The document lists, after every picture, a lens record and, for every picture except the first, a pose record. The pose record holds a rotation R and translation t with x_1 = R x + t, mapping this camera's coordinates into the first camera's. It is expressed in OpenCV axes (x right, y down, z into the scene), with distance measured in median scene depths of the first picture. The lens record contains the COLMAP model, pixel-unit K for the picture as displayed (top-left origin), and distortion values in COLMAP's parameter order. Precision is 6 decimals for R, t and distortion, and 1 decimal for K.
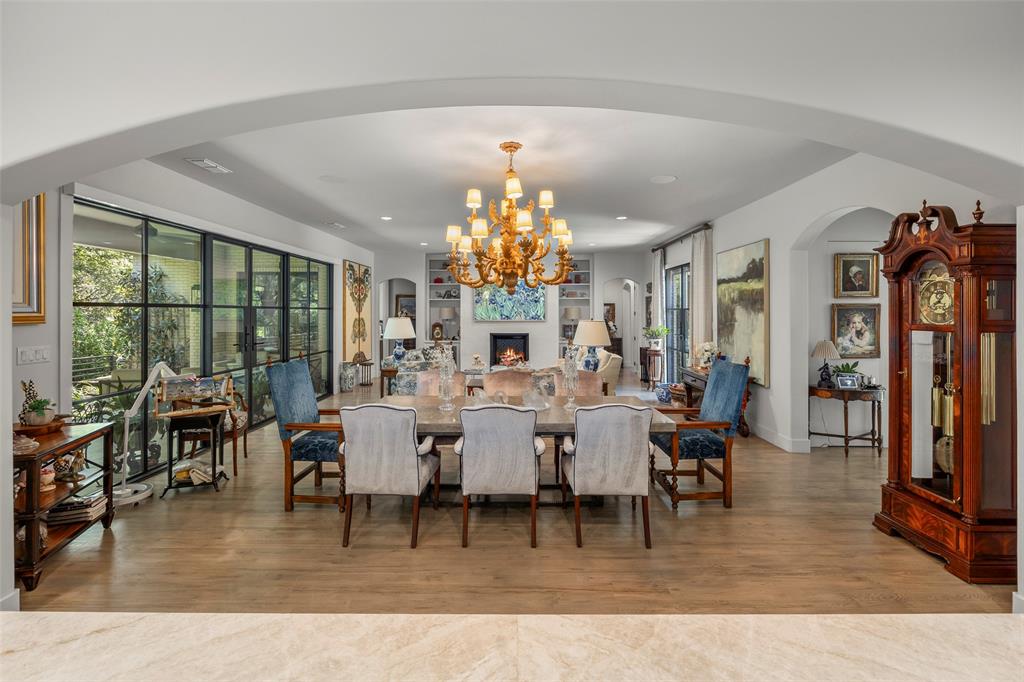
lens RADIAL K [[427.2, 0, 516.7], [0, 427.2, 314.7], [0, 0, 1]] dist [0.000282, 0.000370]
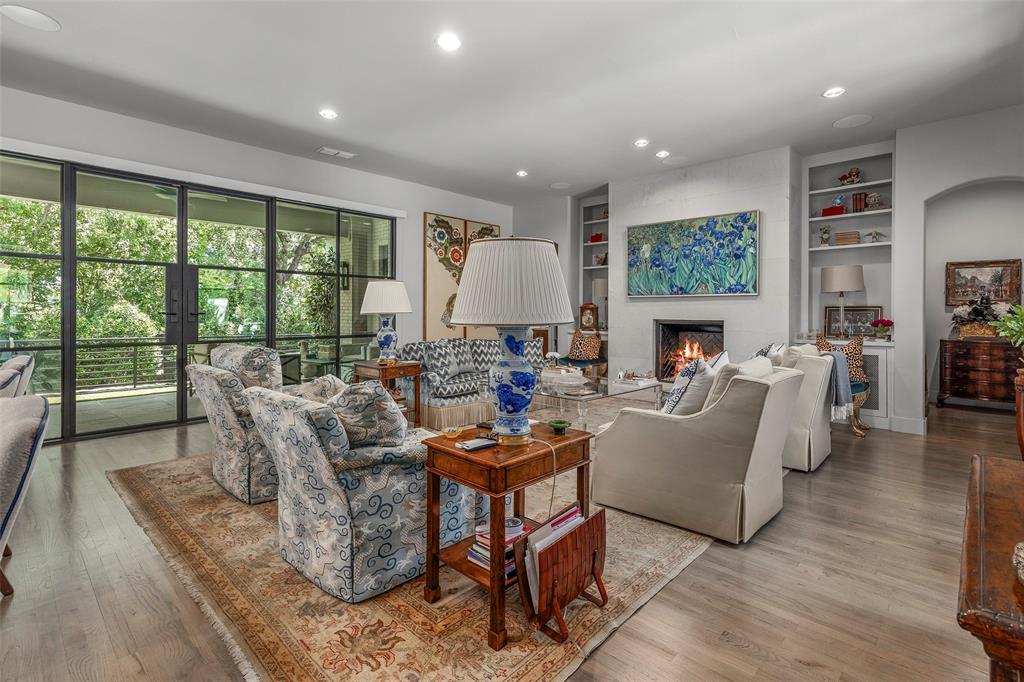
lens RADIAL K [[483.0, 0, 546.3], [0, 483.0, 313.0], [0, 0, 1]] dist [0.013591, 0.000153]
pose [[0.746058, 0.001798, -0.665879, 0.291926], [-0.007964, 0.999949, -0.006222, 0.045175], [0.665834, 0.009945, 0.746034, 0.517768]]
